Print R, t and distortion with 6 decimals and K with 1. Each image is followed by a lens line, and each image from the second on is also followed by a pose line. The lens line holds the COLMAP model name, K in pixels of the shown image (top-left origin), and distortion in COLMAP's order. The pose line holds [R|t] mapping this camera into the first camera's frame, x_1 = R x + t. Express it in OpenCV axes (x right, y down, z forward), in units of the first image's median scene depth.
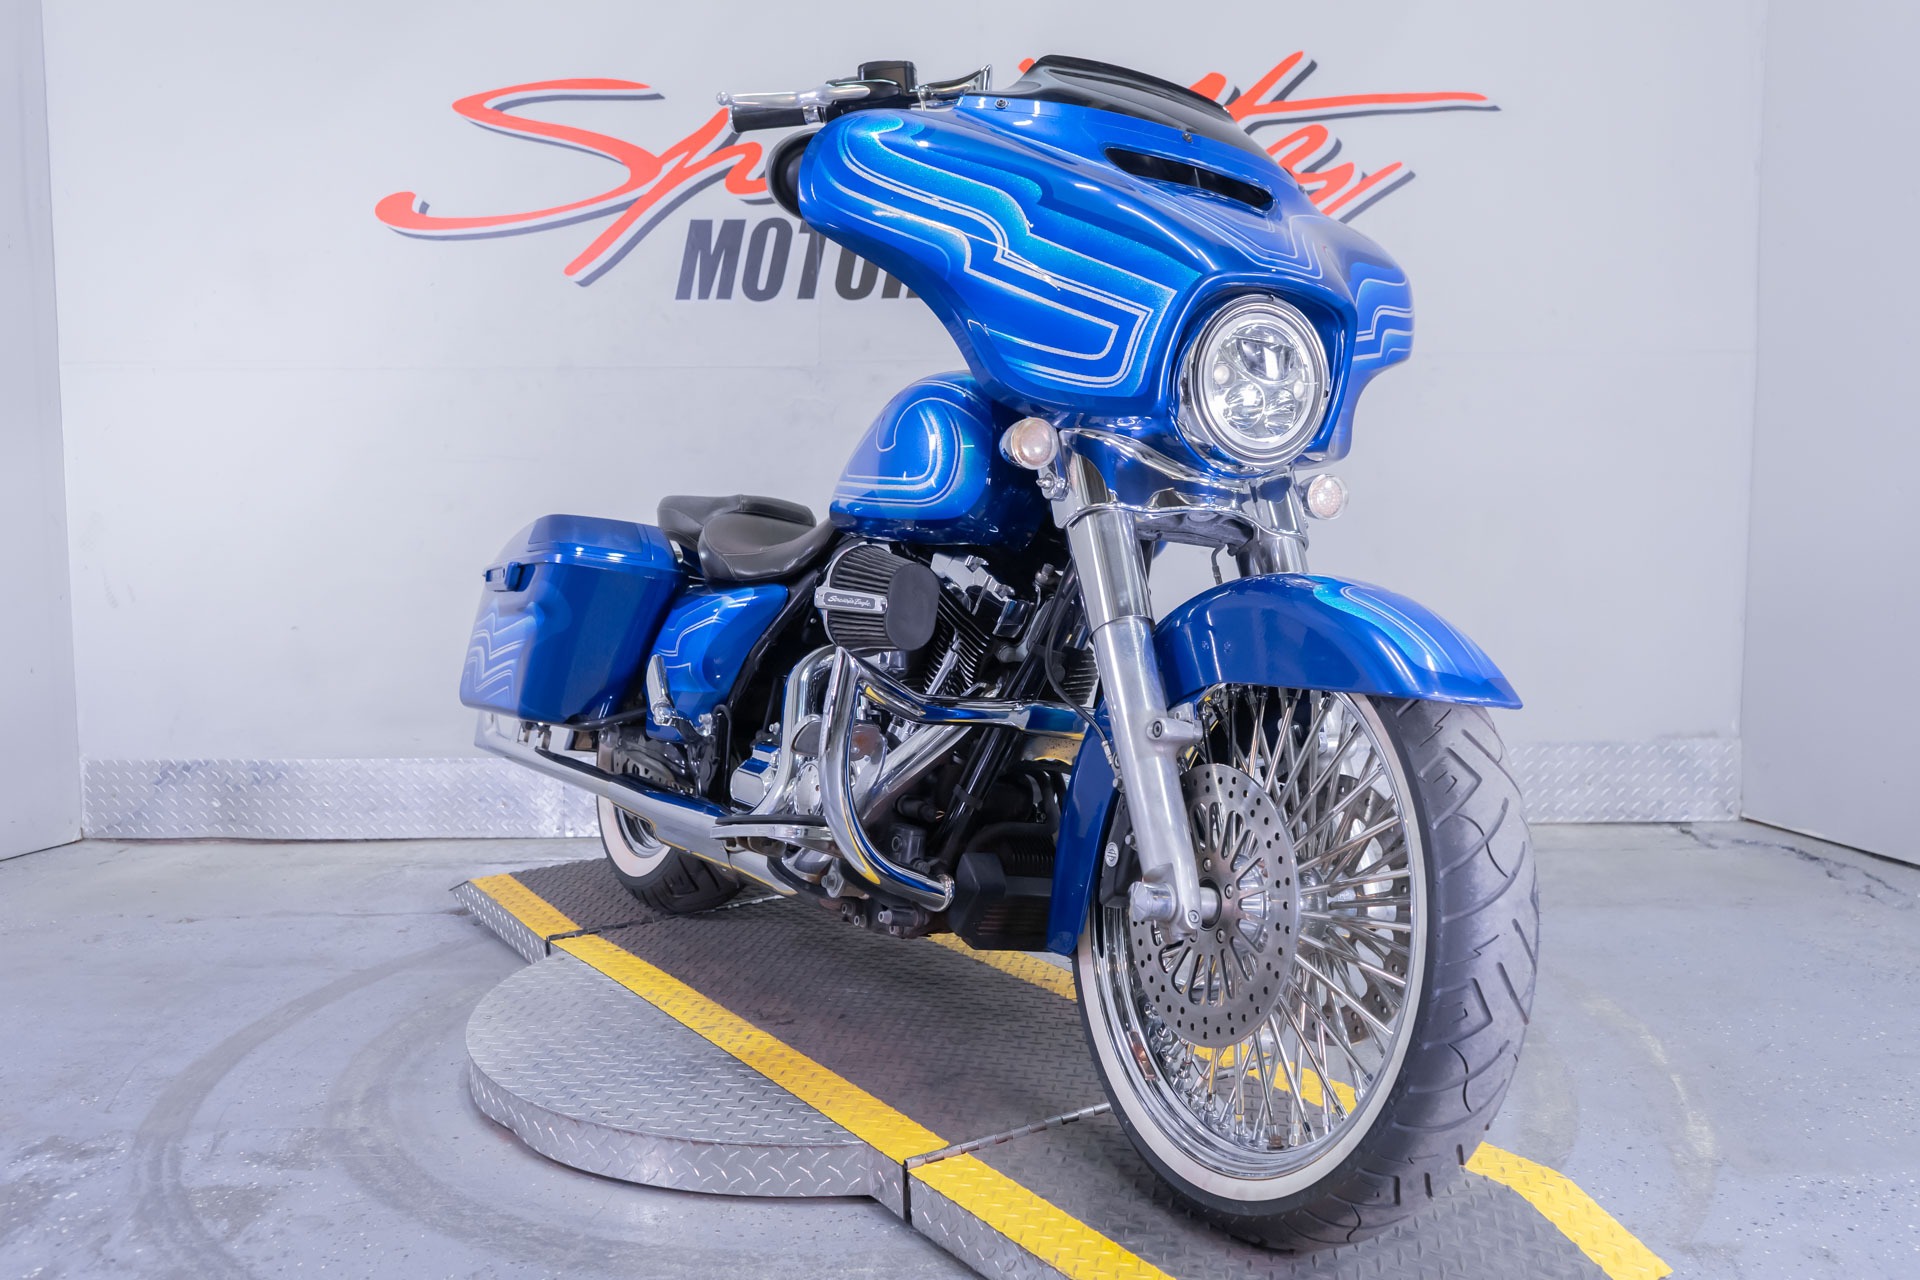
lens RADIAL K [[1735.9, 0, 978.7], [0, 1735.9, 634.3], [0, 0, 1]] dist [0.016283, -0.012722]
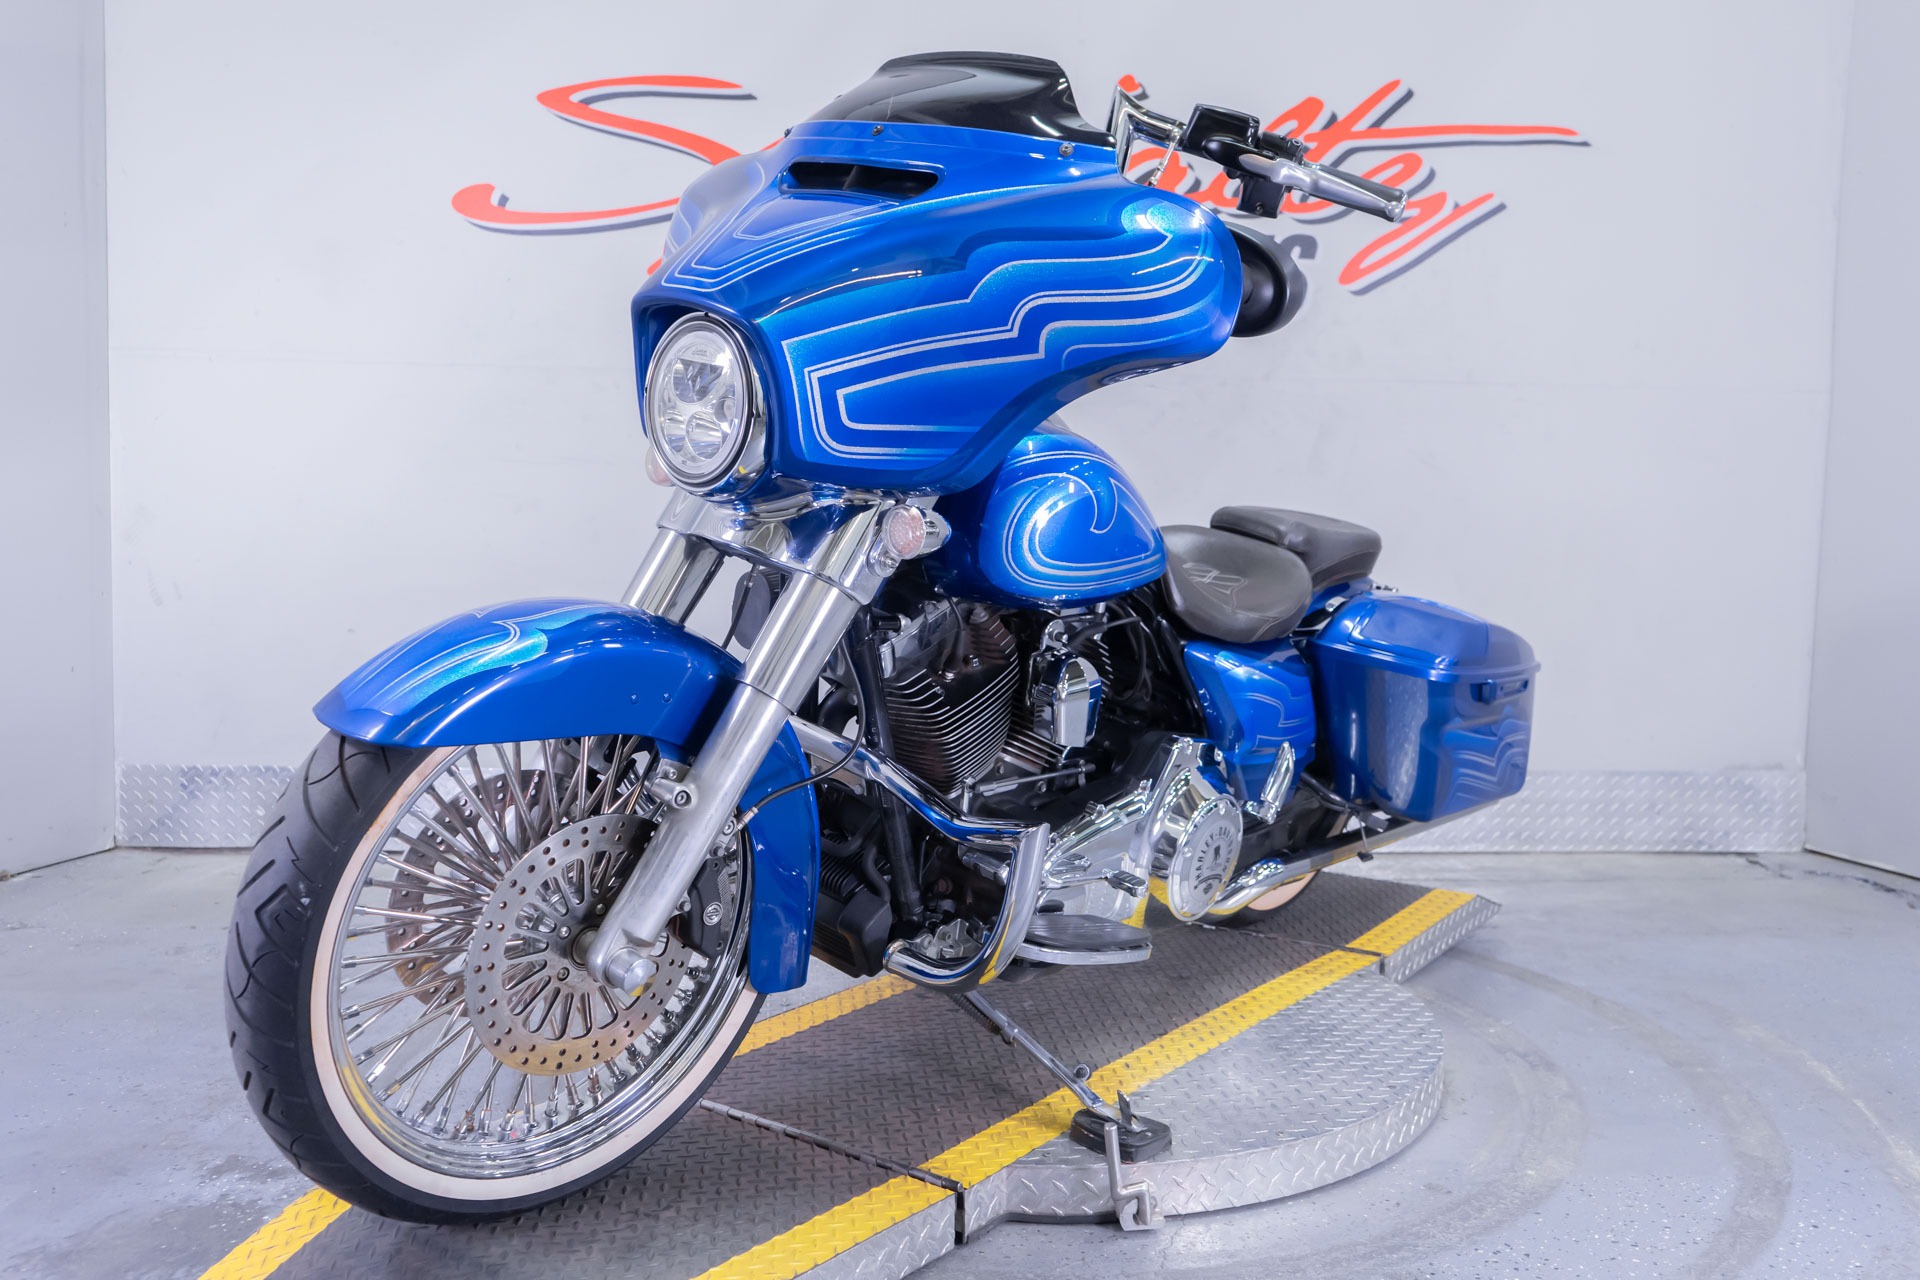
lens RADIAL K [[1770.4, 0, 954.1], [0, 1770.4, 633.2], [0, 0, 1]] dist [0.008298, 0.000000]
pose [[0.997527, 0.022253, 0.066661, -0.128848], [-0.021480, 0.999694, -0.012294, 0.002753], [-0.066914, 0.010832, 0.997700, -0.001308]]
